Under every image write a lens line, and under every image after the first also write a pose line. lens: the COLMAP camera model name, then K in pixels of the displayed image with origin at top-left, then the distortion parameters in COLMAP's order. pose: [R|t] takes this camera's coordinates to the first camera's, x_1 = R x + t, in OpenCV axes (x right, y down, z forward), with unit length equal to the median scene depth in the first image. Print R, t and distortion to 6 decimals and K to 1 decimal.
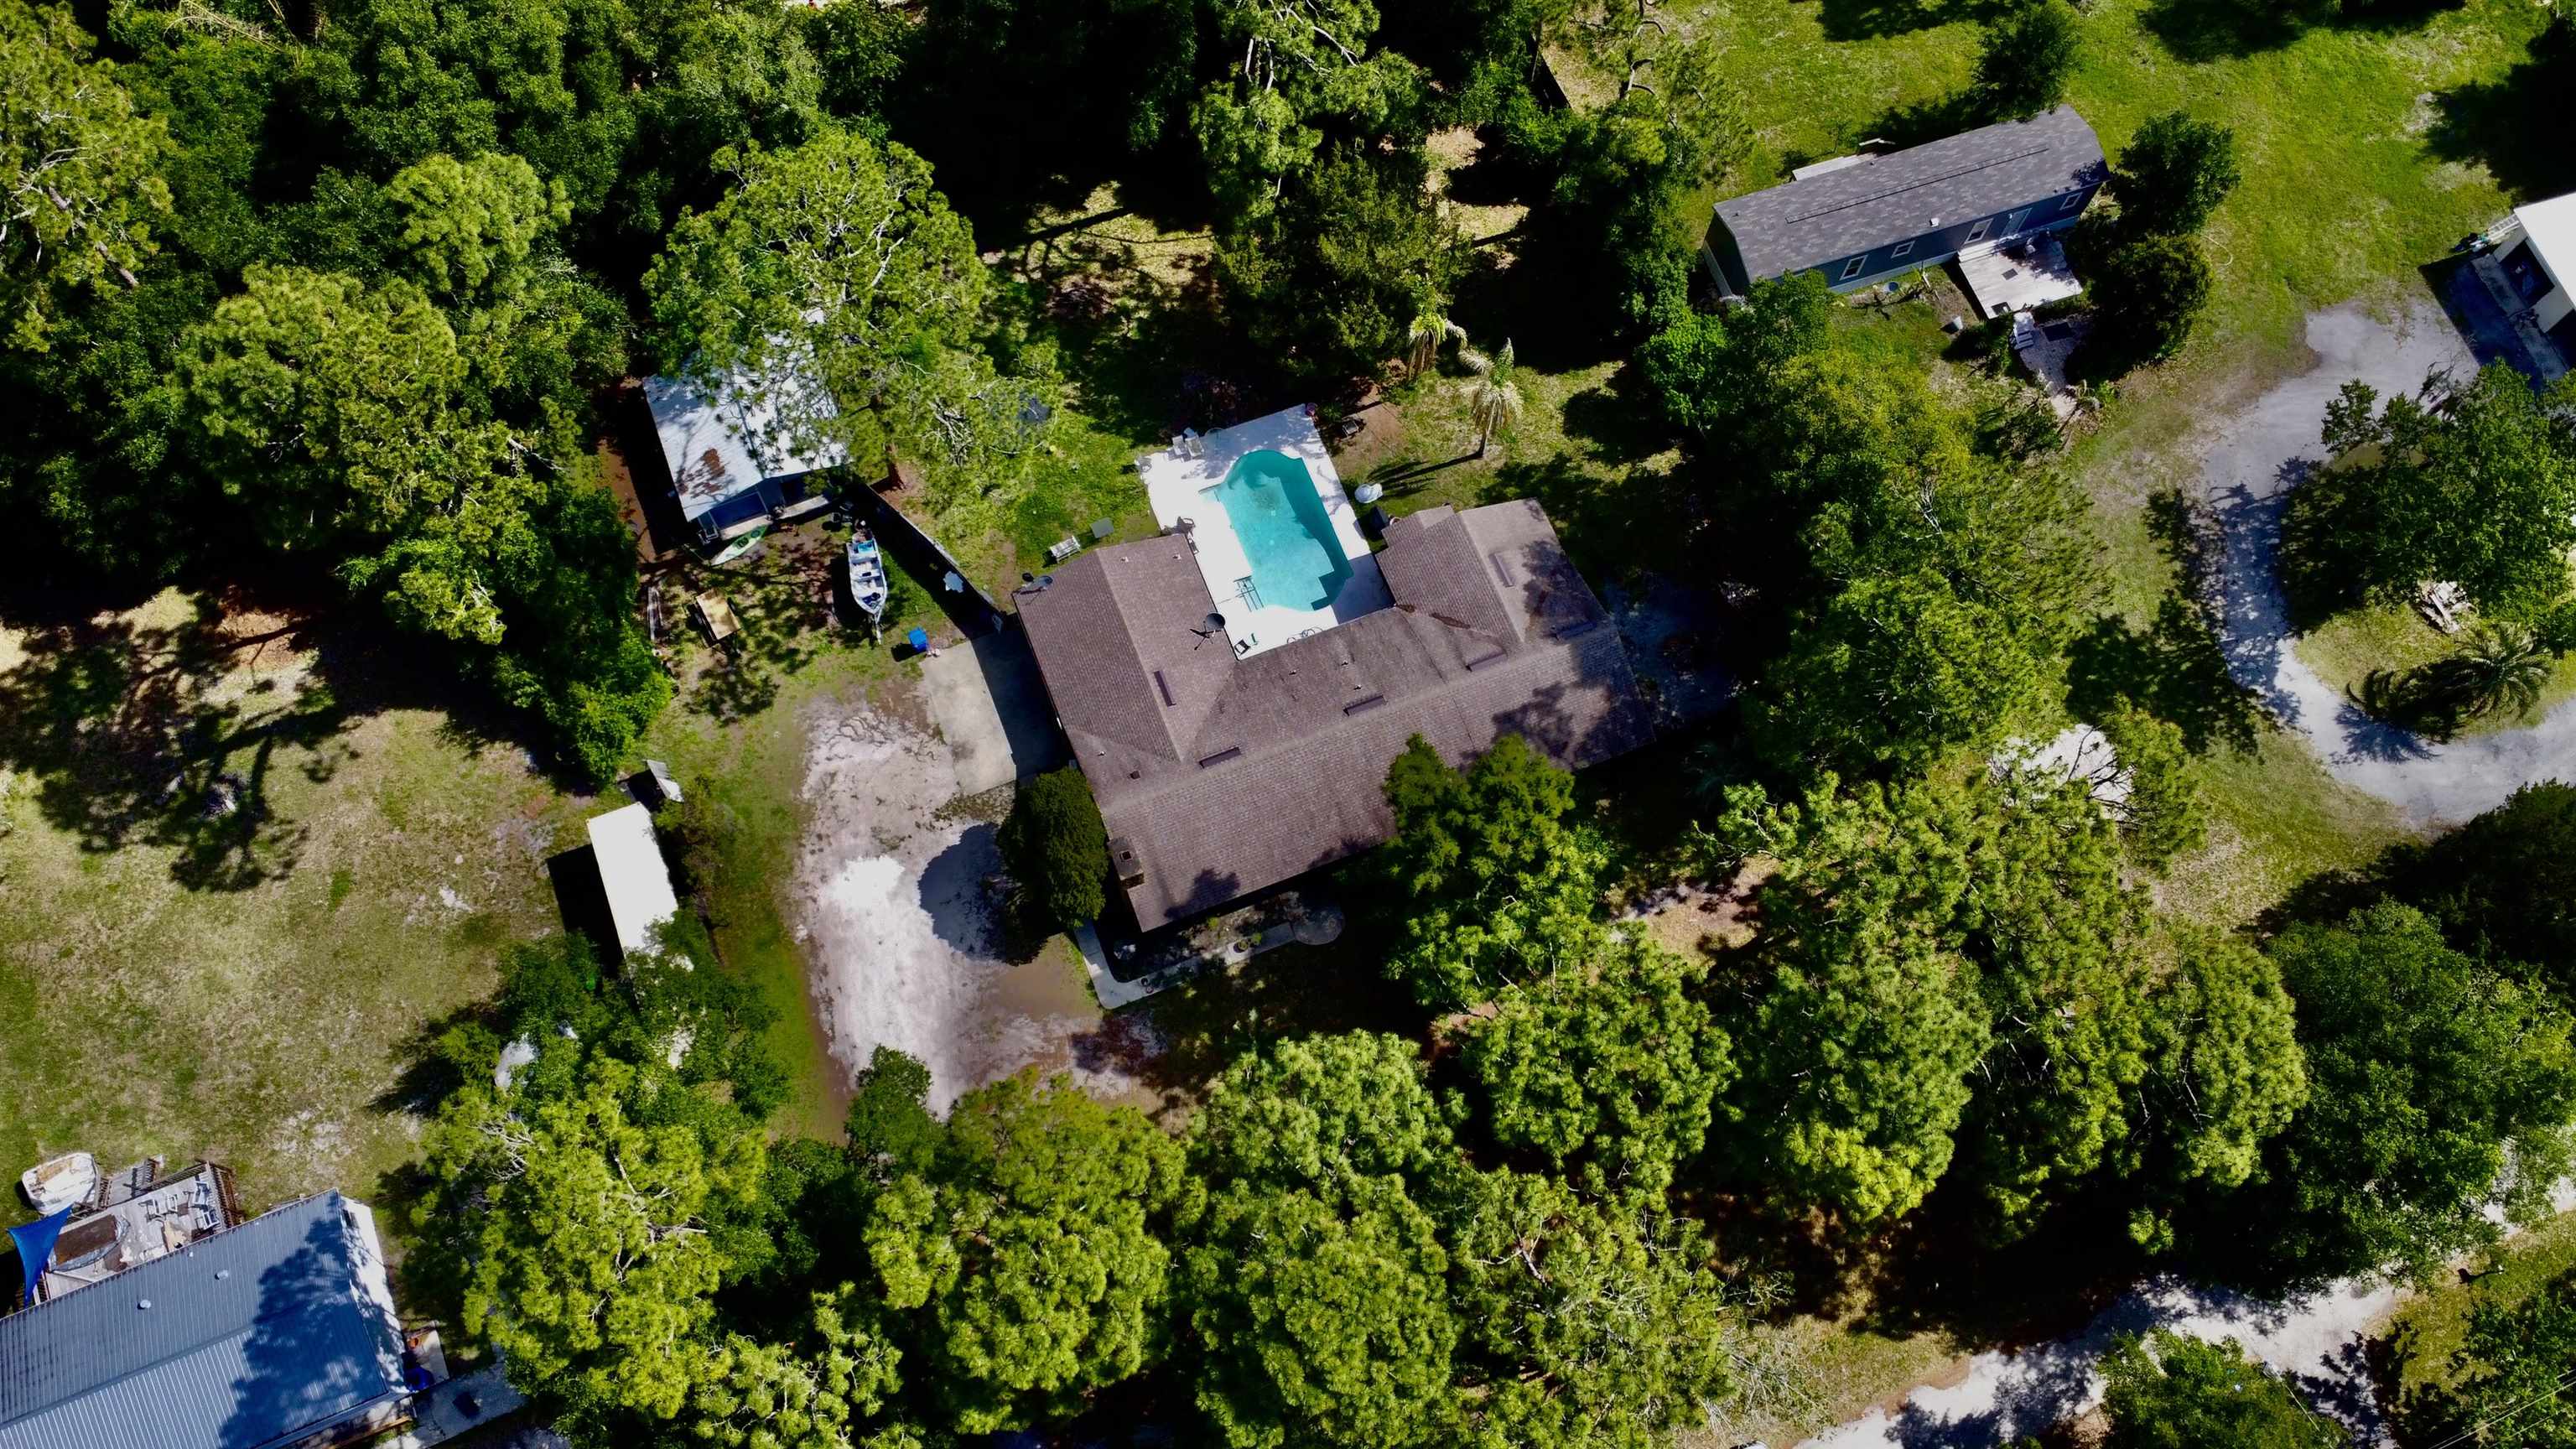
lens RADIAL K [[1965.0, 0, 1294.2], [0, 1965.0, 715.7], [0, 0, 1]] dist [0.002638, 0.000371]
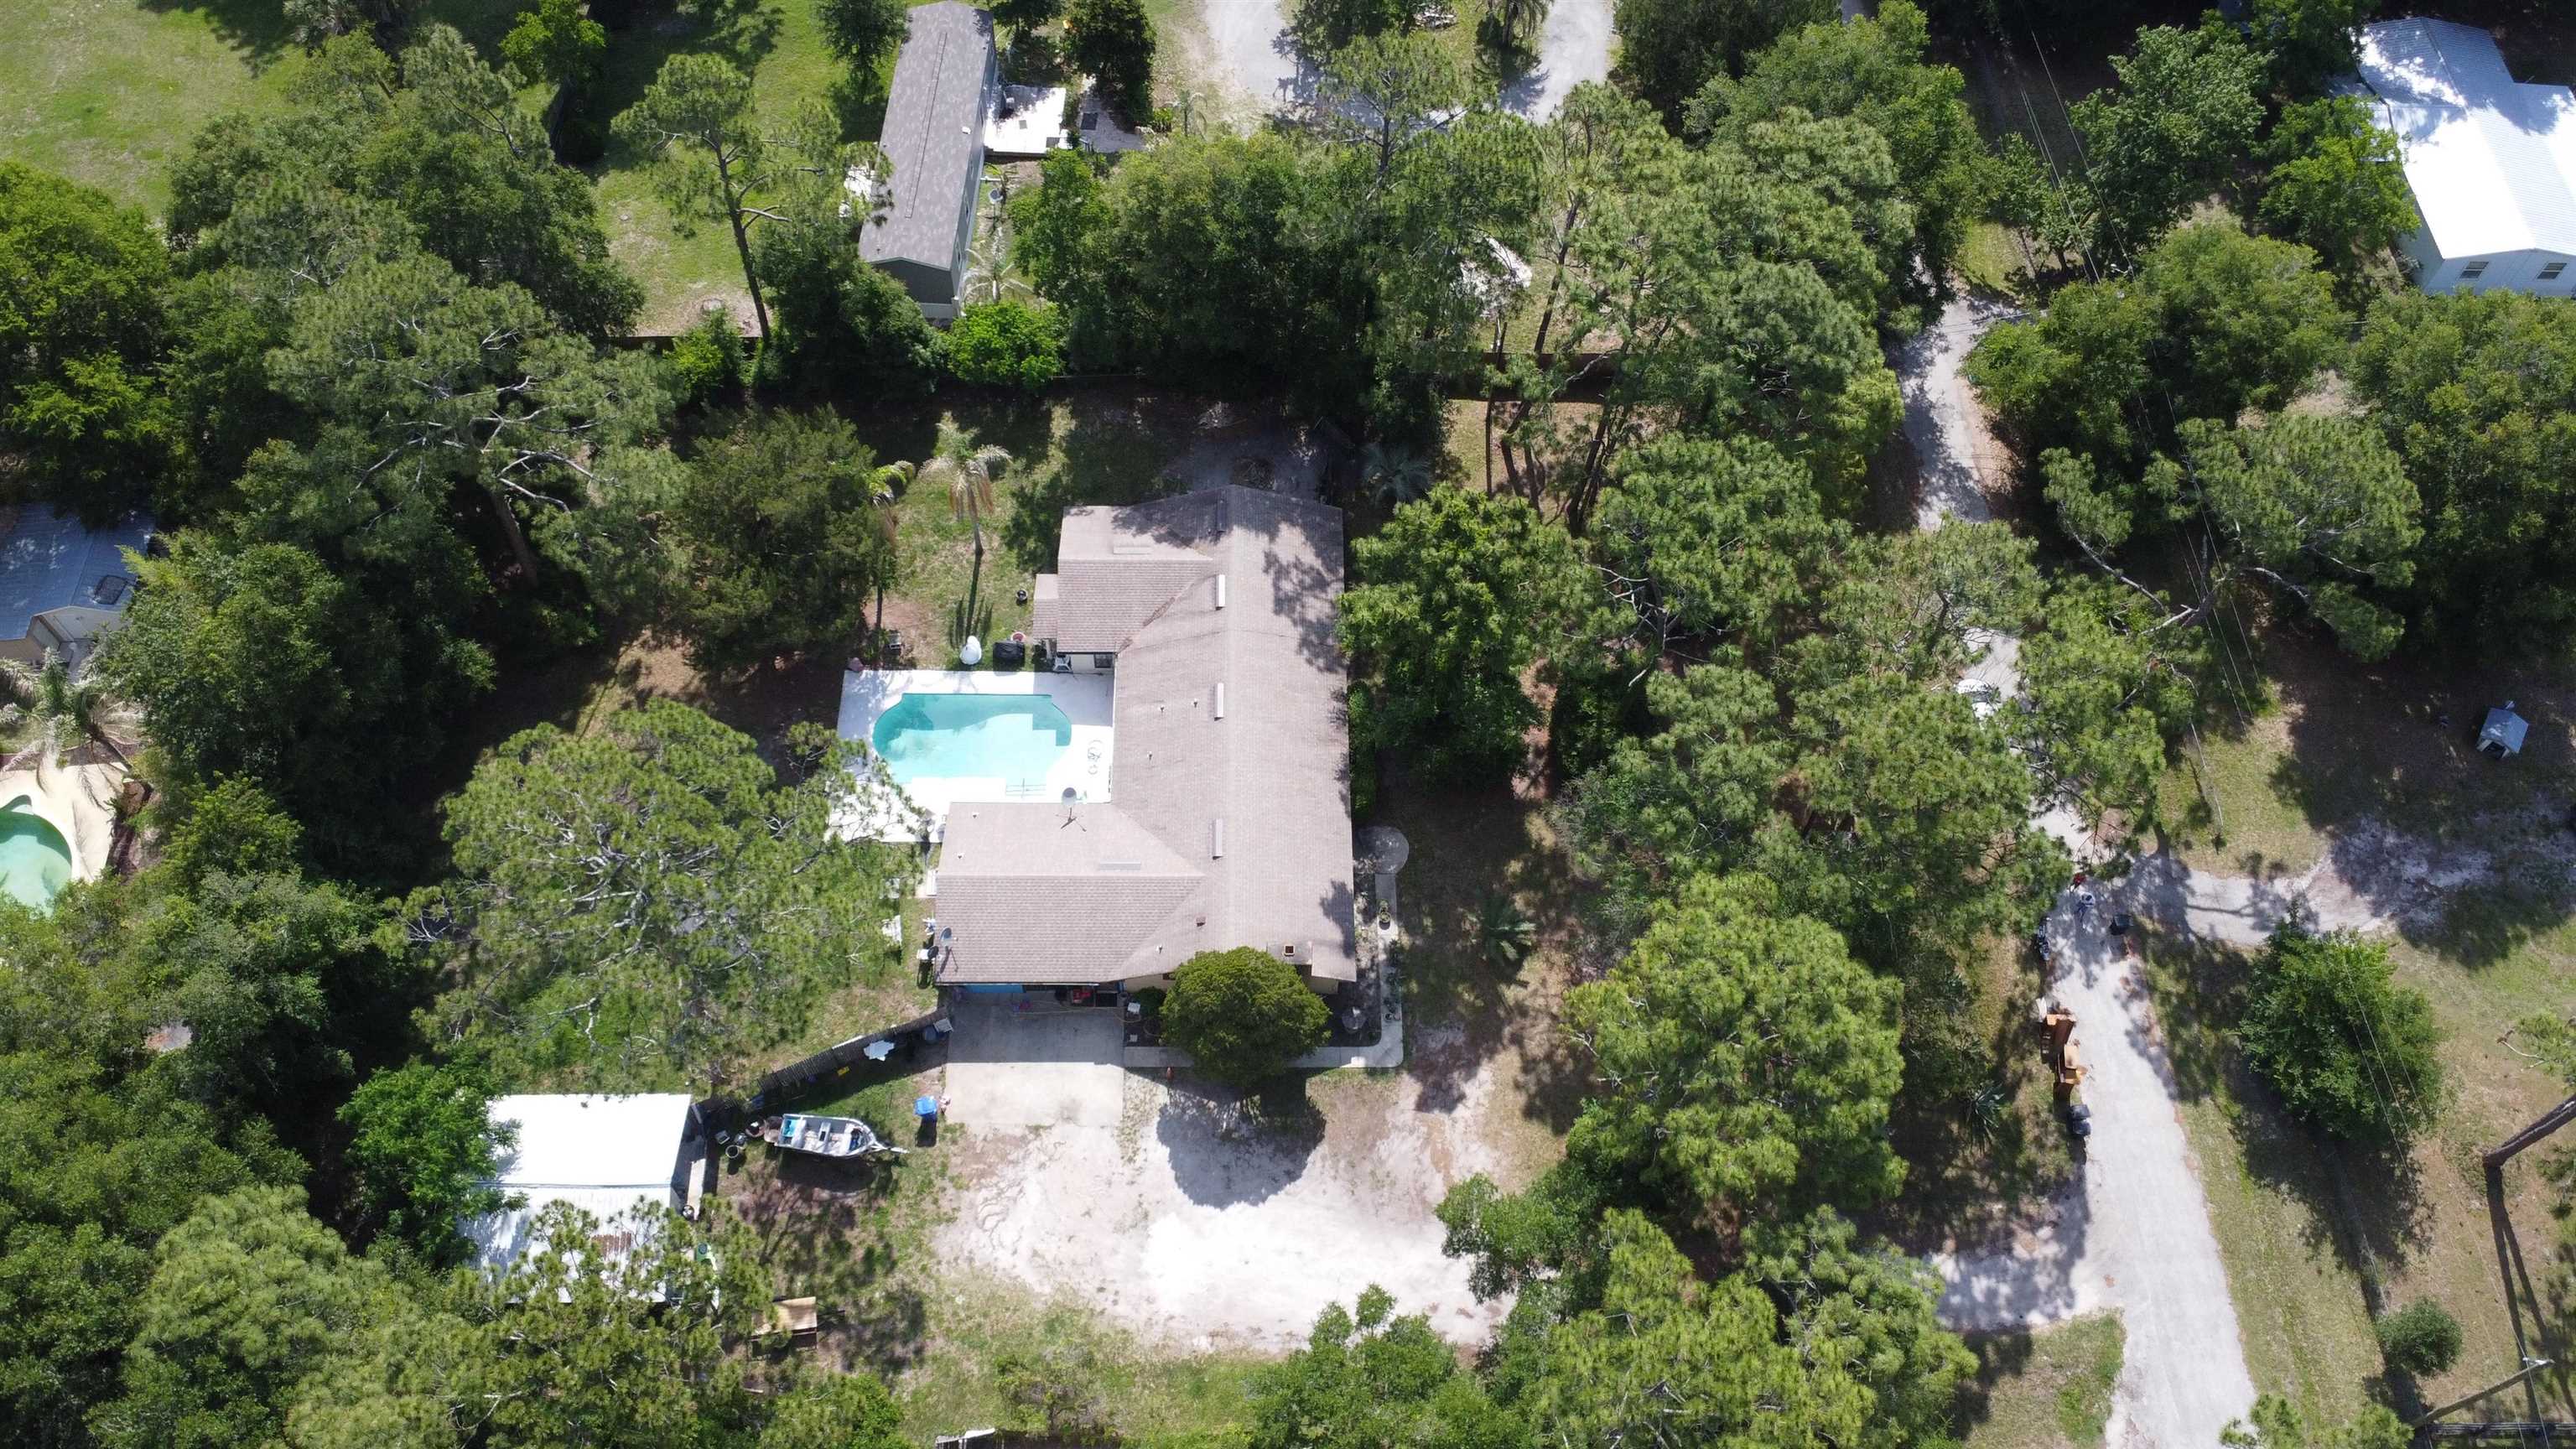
lens RADIAL K [[1963.5, 0, 1280.0], [0, 1963.5, 720.0], [0, 0, 1]] dist [0.005599, 0.004779]
pose [[0.362606, -0.800039, 0.477969, -0.408980], [0.861074, 0.483786, 0.156532, -0.122540], [-0.356467, 0.354807, 0.864317, 0.130105]]
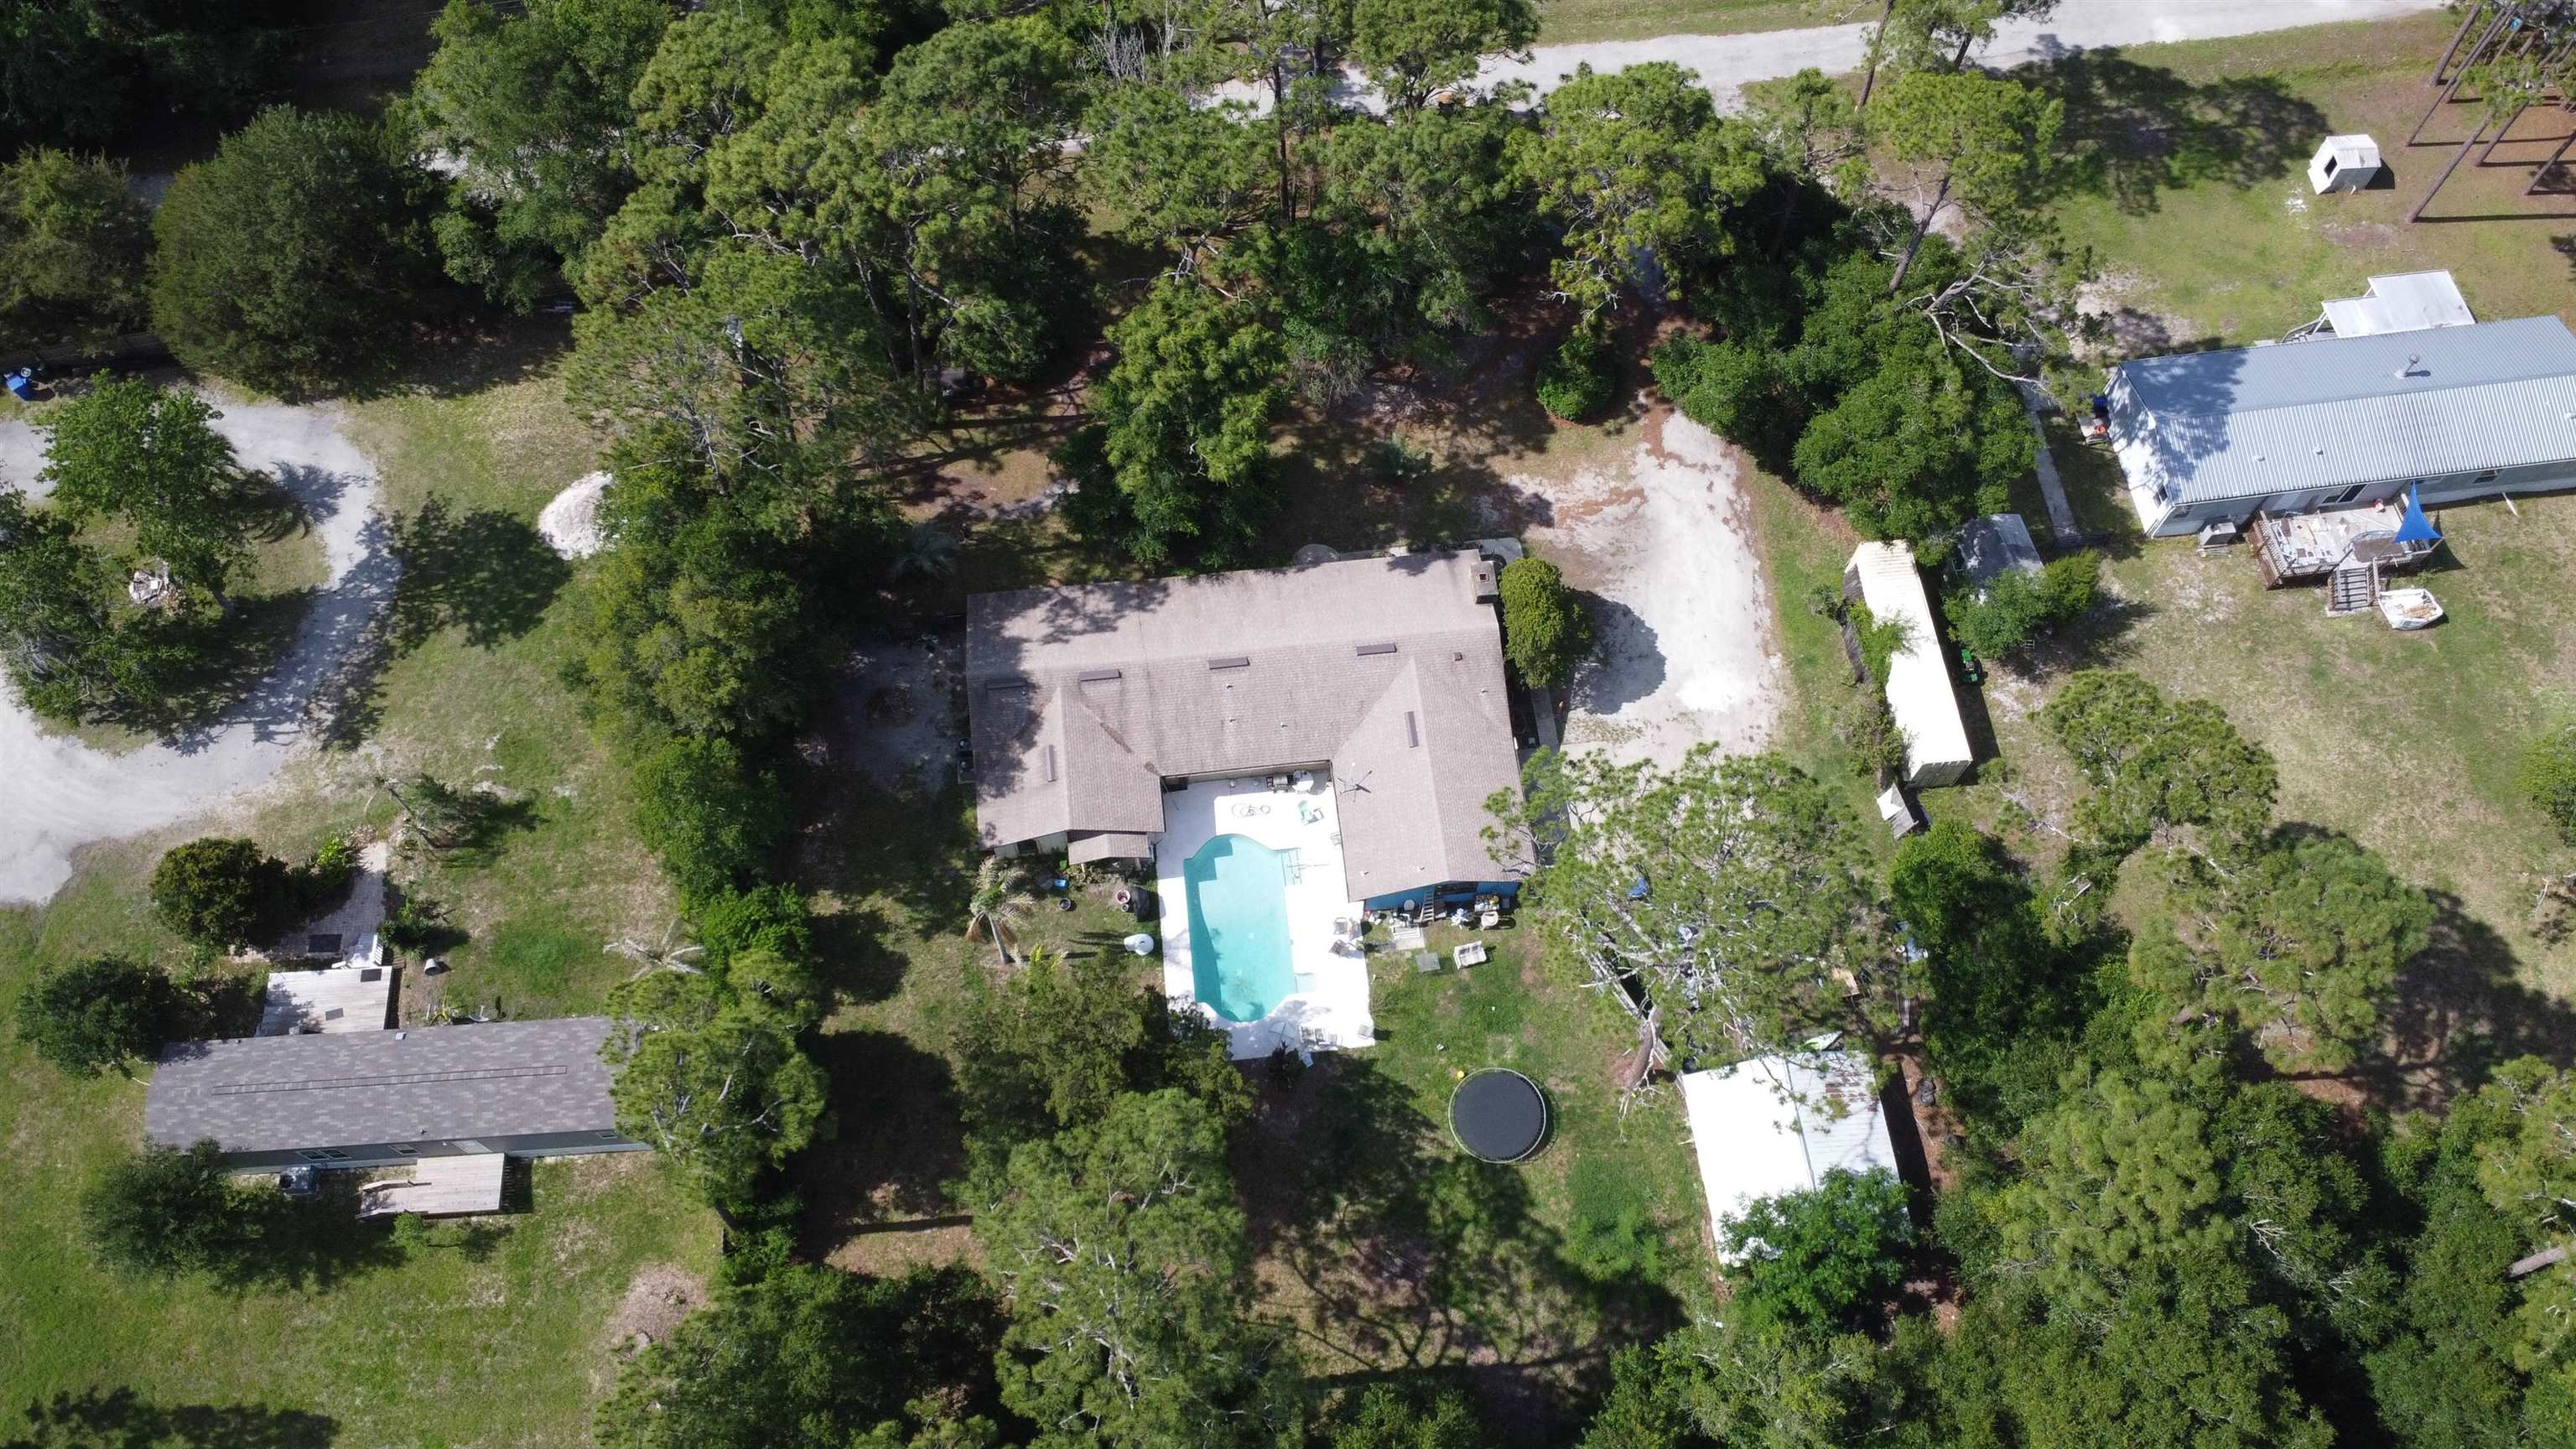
lens RADIAL K [[1963.5, 0, 1272.7], [0, 1963.5, 719.7], [0, 0, 1]] dist [0.005599, 0.004779]
pose [[-0.962883, -0.255595, 0.086764, -0.078977], [0.236563, -0.644315, 0.727252, -0.732771], [-0.129979, 0.720784, 0.680864, 0.294371]]
